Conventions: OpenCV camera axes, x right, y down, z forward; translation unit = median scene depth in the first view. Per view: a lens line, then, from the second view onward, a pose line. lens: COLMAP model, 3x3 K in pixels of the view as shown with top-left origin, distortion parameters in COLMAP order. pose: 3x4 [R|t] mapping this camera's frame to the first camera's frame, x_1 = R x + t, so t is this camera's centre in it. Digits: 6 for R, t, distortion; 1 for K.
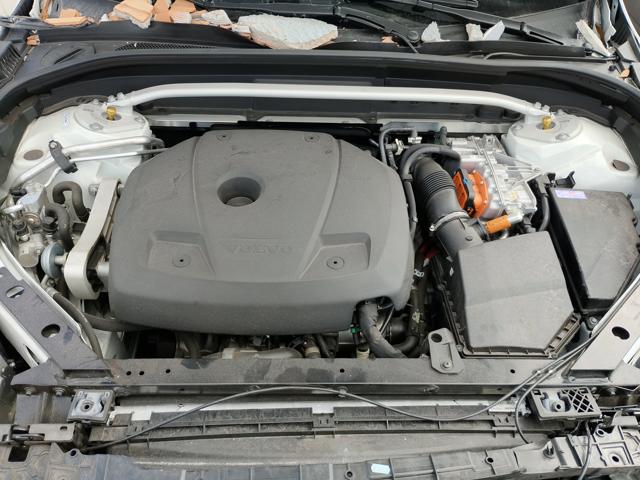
lens RADIAL K [[509.3, 0, 324.0], [0, 509.3, 238.0], [0, 0, 1]] dist [0.035763, -0.039260]
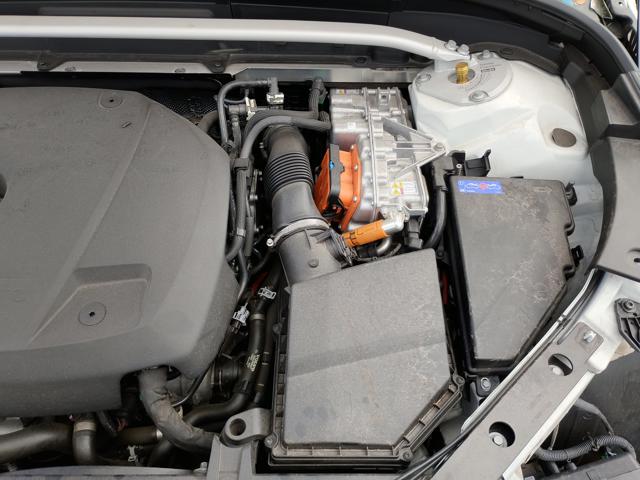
lens RADIAL K [[509.3, 0, 315.9], [0, 509.3, 241.2], [0, 0, 1]] dist [0.035763, -0.039260]
pose [[0.999722, -0.001293, -0.023550, 0.274825], [0.005520, 0.983591, 0.180328, -0.137176], [0.022930, -0.180407, 0.983325, 0.304234]]
